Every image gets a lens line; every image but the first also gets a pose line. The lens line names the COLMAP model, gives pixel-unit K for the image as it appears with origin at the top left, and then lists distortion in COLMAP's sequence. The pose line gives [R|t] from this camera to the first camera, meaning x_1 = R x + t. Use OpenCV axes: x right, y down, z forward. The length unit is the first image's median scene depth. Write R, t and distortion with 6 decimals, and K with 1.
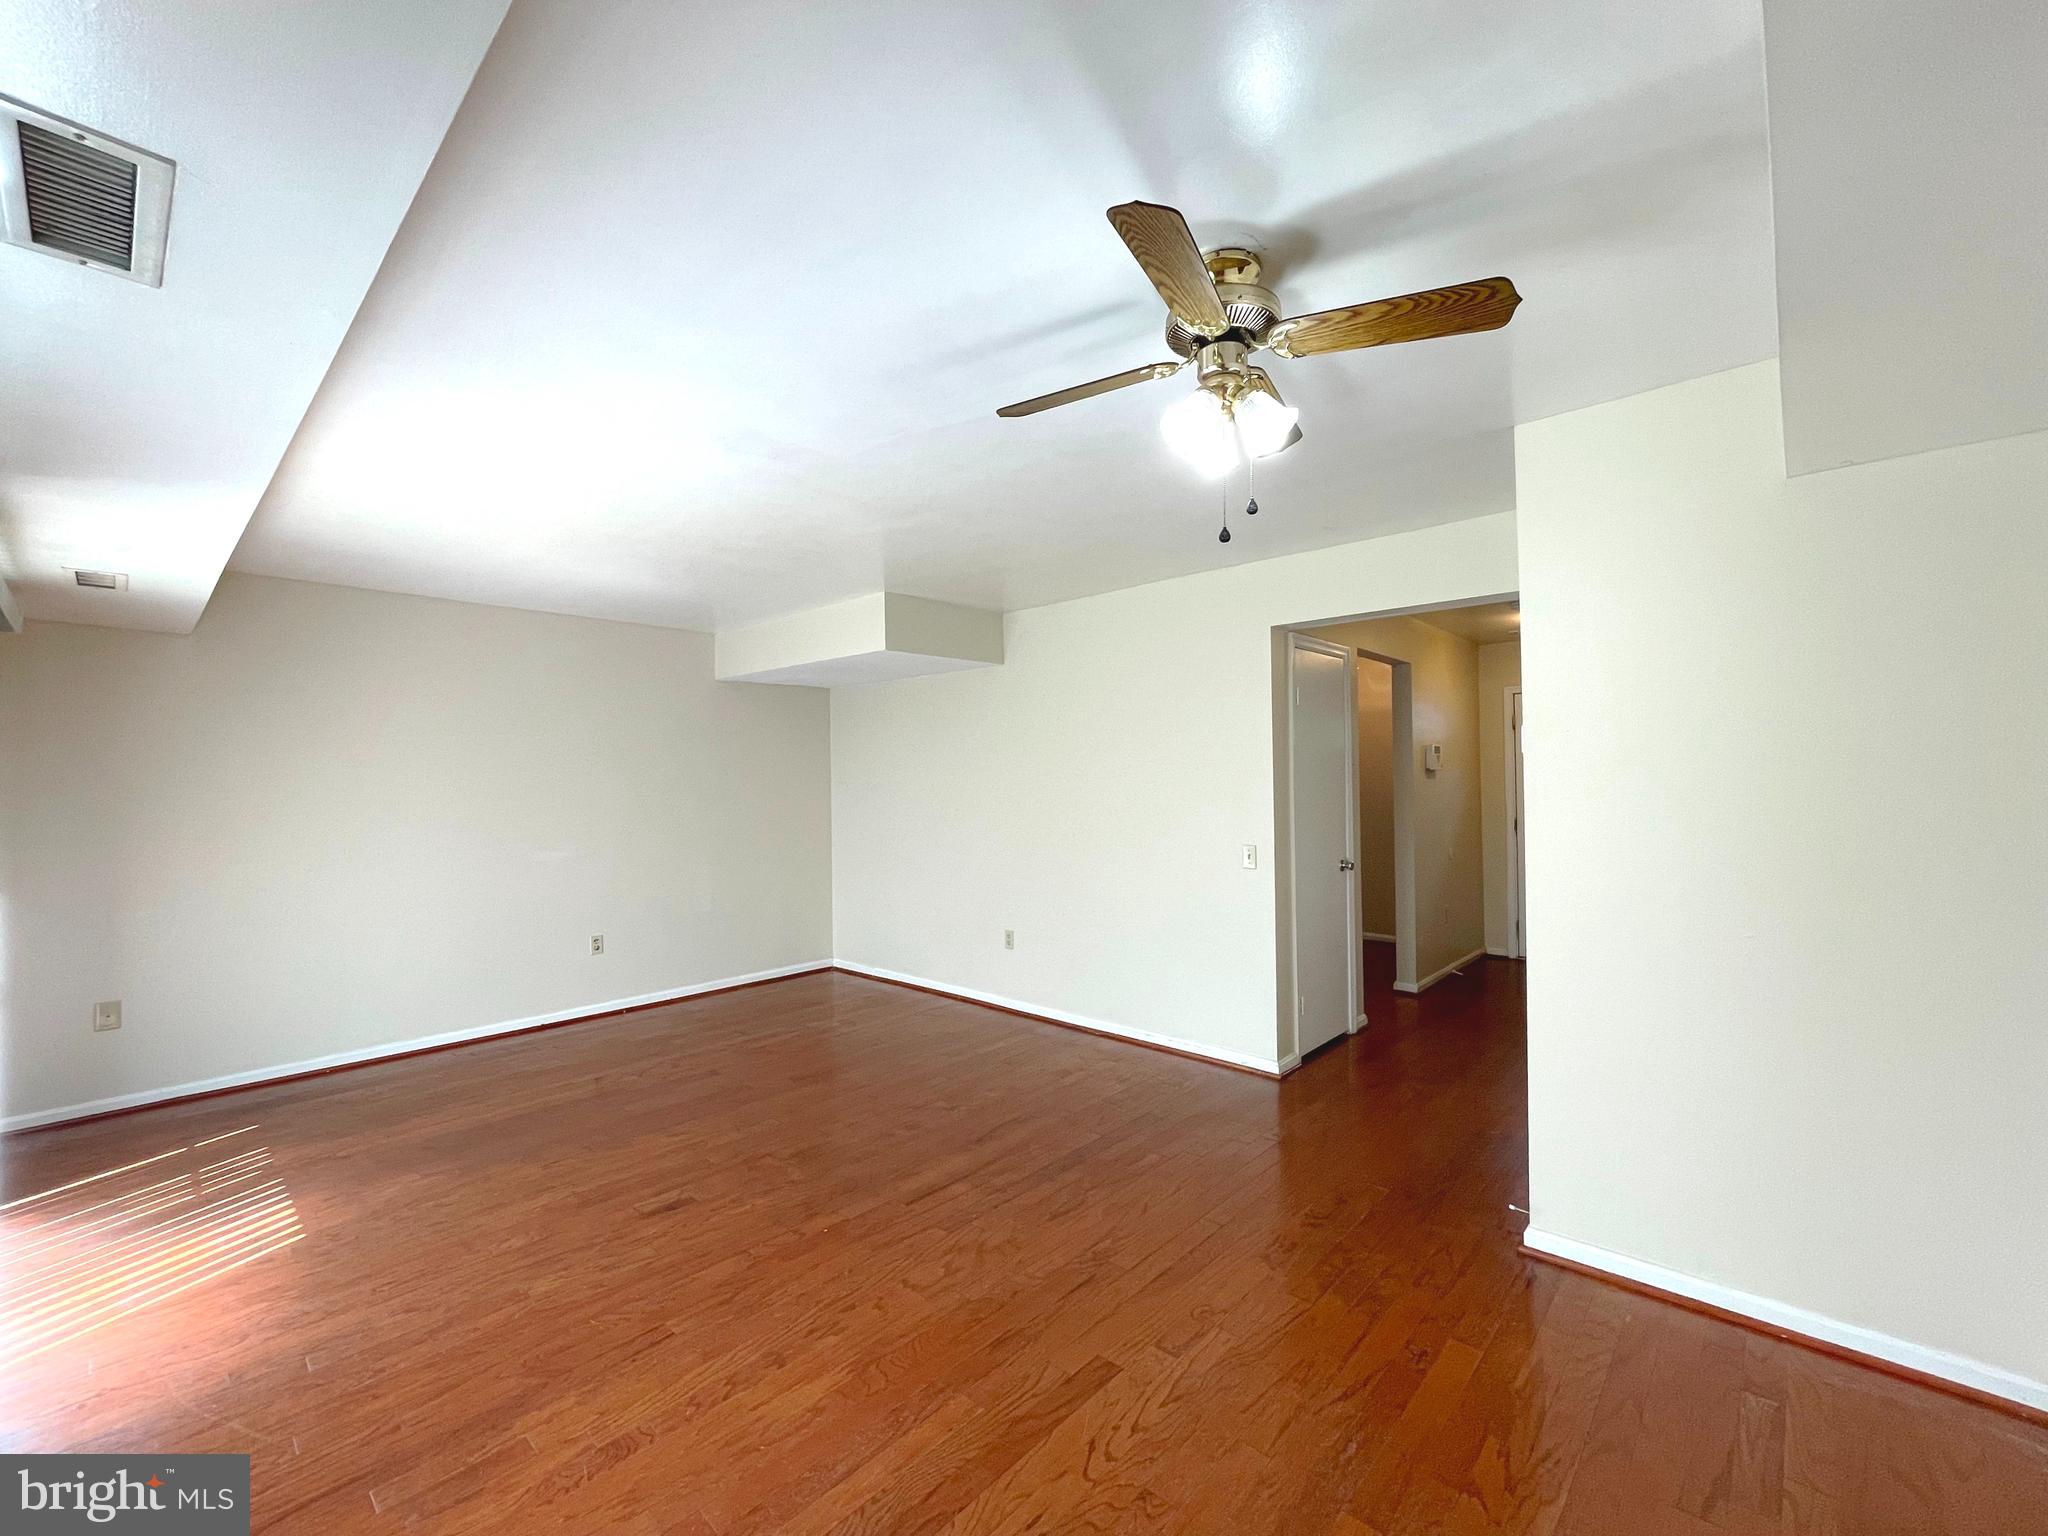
lens RADIAL K [[828.2, 0, 1014.6], [0, 828.2, 770.7], [0, 0, 1]] dist [0.003908, 0.000455]
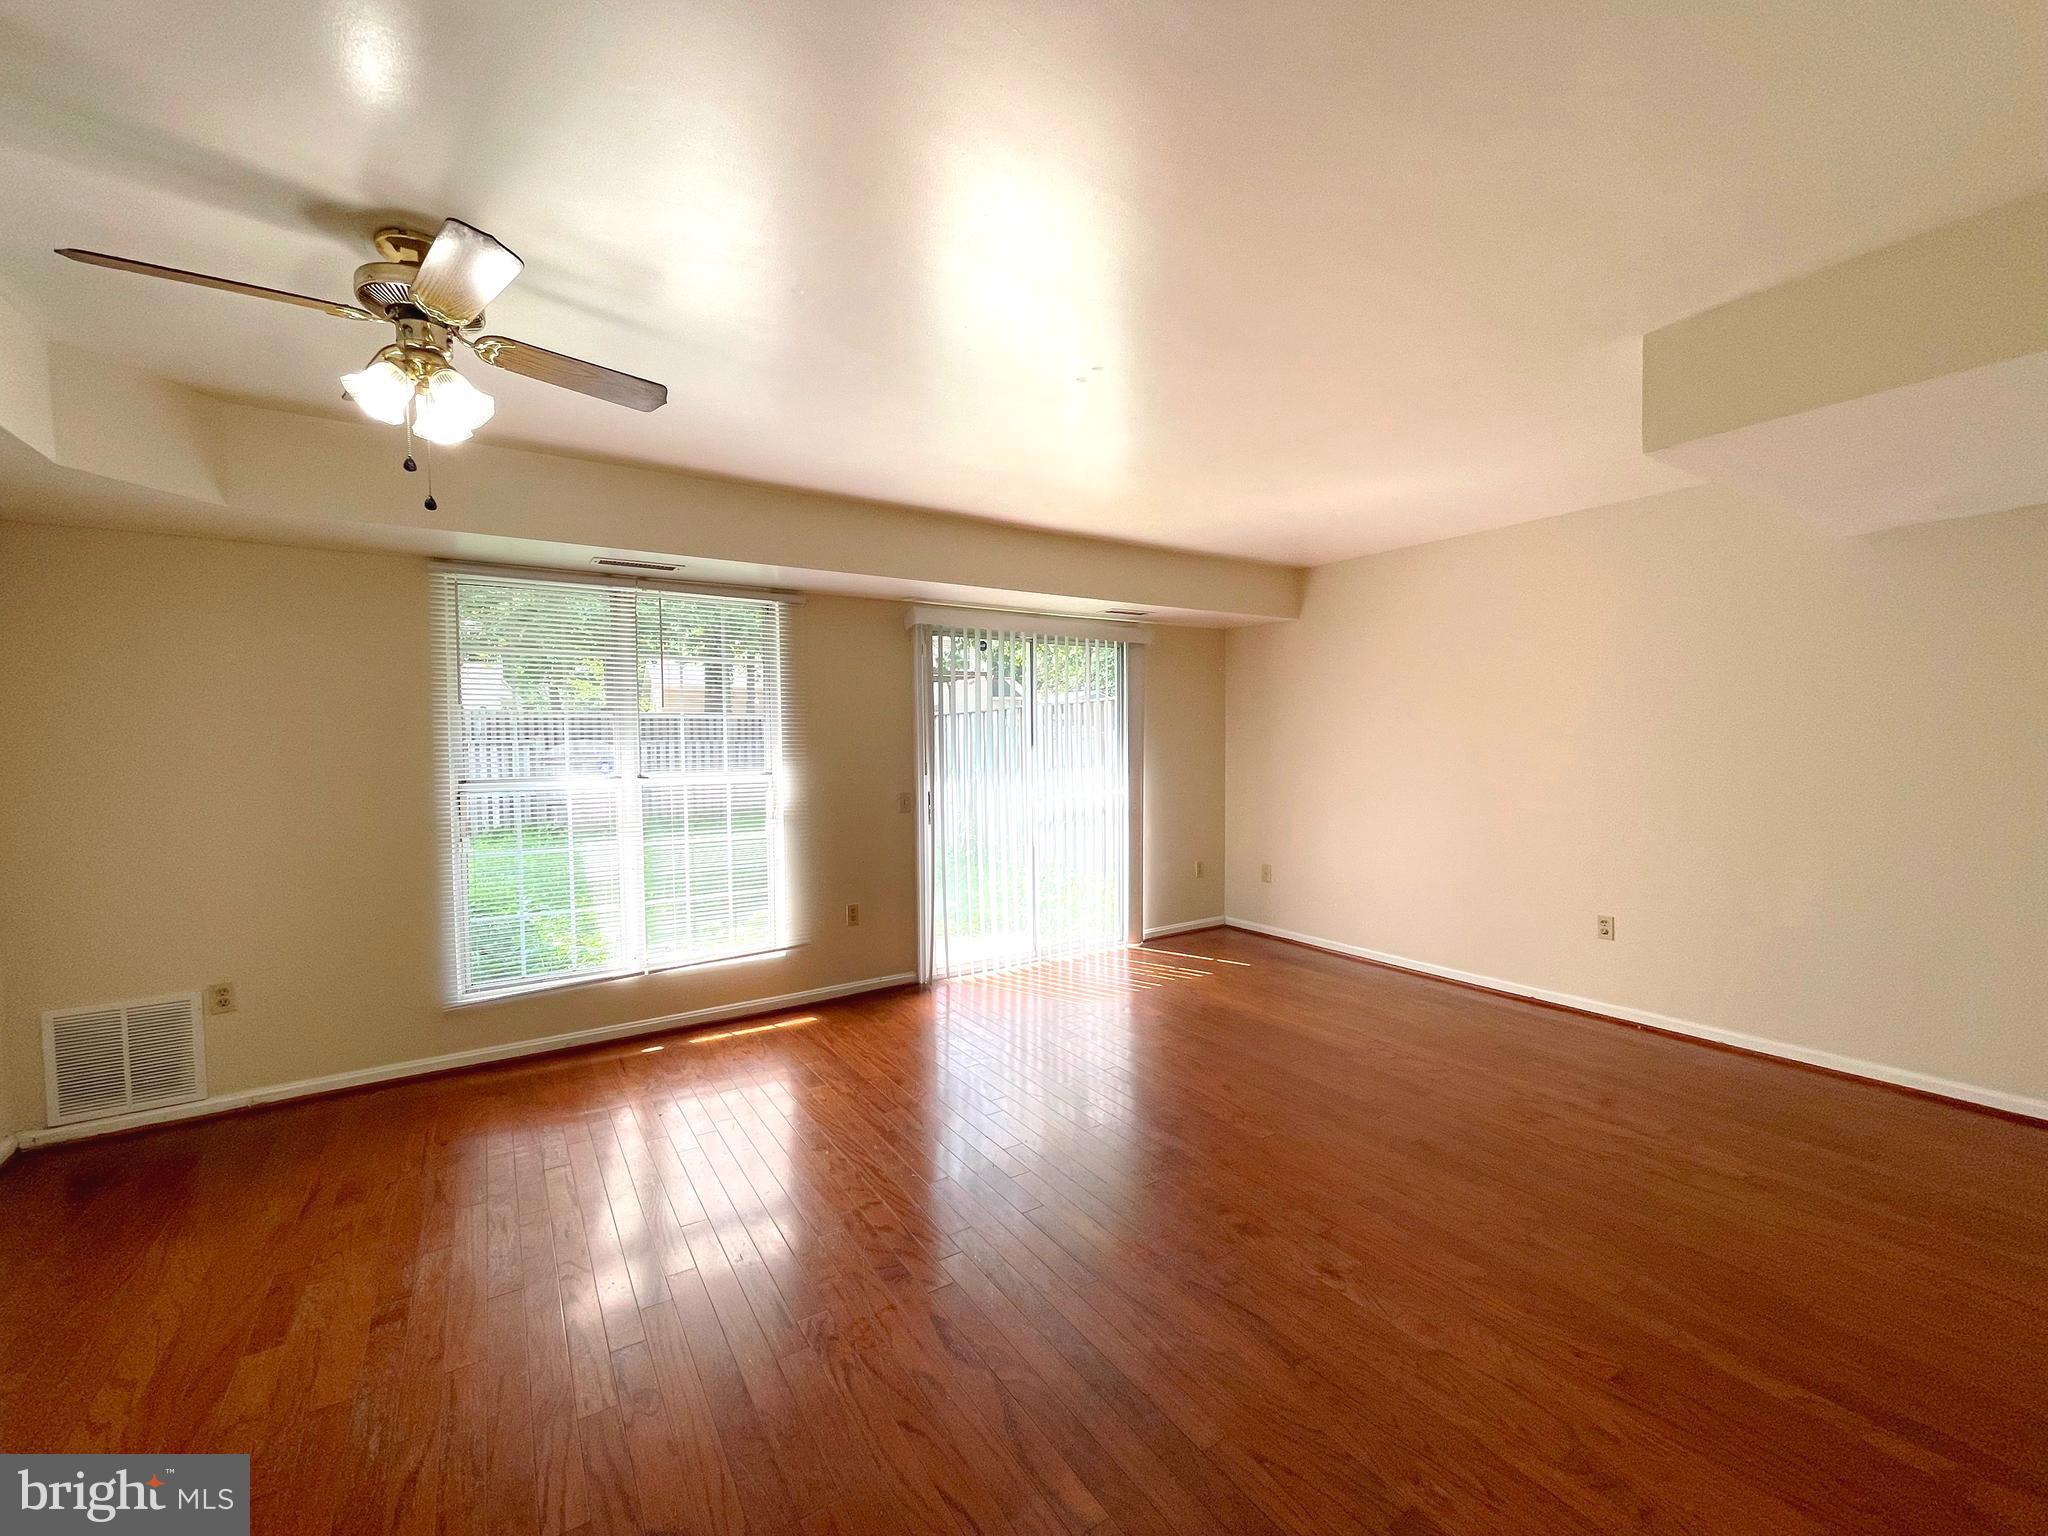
lens RADIAL K [[828.2, 0, 1019.0], [0, 828.2, 766.5], [0, 0, 1]] dist [0.003908, 0.000455]
pose [[-0.240063, 0.048624, -0.969539, 0.776056], [0.028613, 0.998665, 0.043000, 0.022061], [0.970336, -0.017419, -0.241134, 1.366231]]
